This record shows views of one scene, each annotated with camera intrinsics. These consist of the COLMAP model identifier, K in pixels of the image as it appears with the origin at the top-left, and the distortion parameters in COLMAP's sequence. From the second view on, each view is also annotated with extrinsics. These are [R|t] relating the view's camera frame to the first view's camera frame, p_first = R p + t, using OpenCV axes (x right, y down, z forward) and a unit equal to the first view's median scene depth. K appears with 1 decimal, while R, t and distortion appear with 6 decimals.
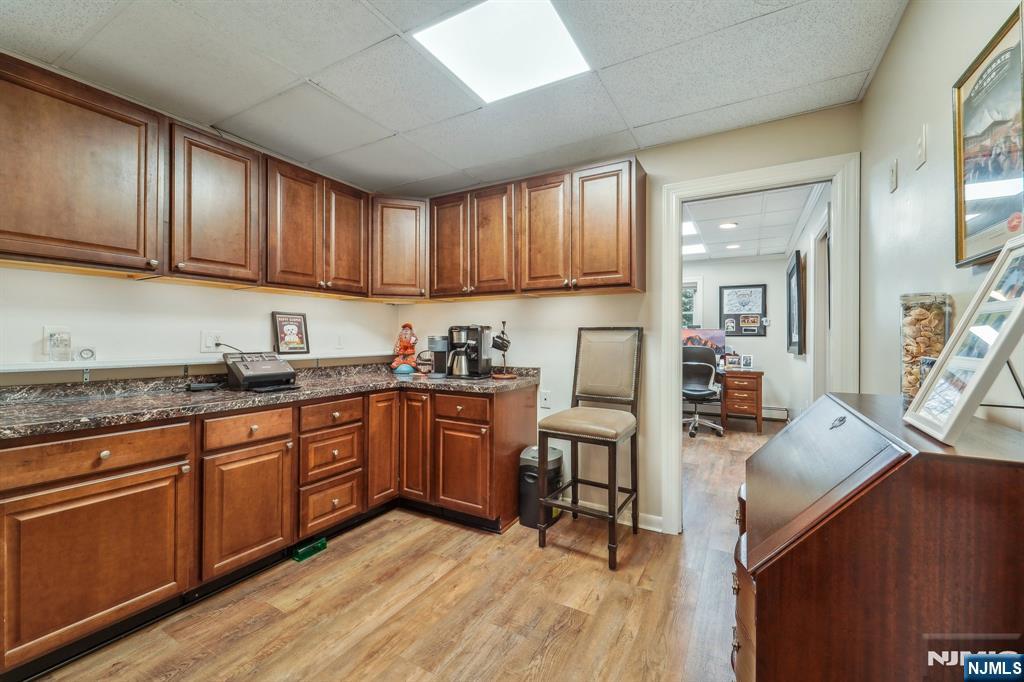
lens RADIAL K [[419.5, 0, 510.7], [0, 419.5, 337.2], [0, 0, 1]] dist [0.000703, 0.000032]
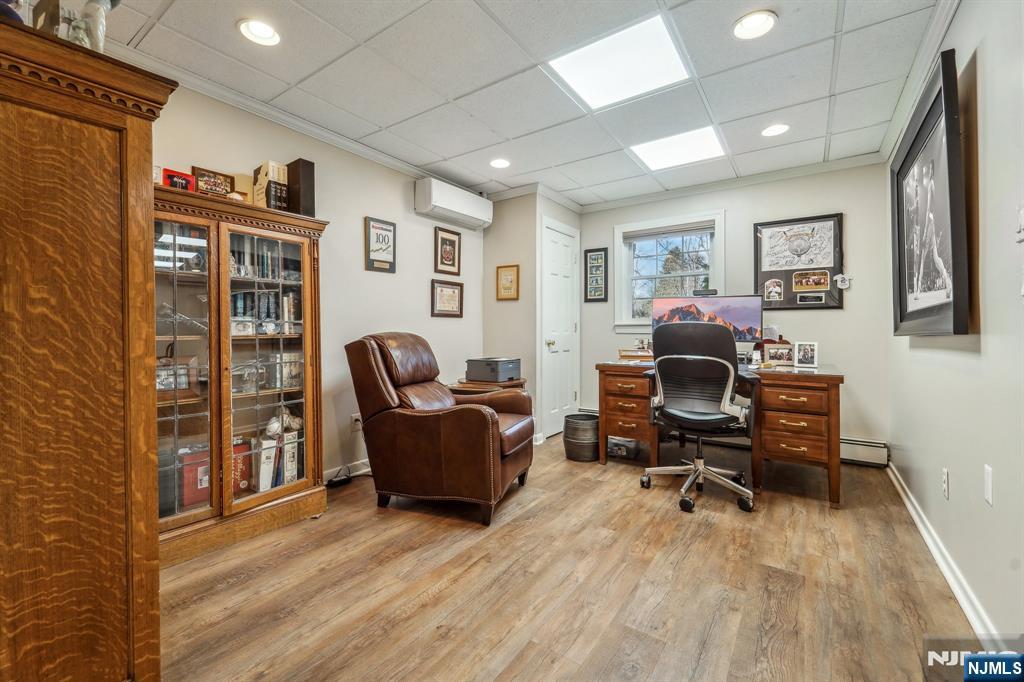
lens RADIAL K [[419.5, 0, 510.7], [0, 419.5, 337.2], [0, 0, 1]] dist [0.000703, 0.000032]
pose [[0.994703, -0.012891, -0.101984, 0.260431], [0.013833, 0.999868, 0.008537, 0.028339], [0.101860, -0.009902, 0.994749, 0.459582]]
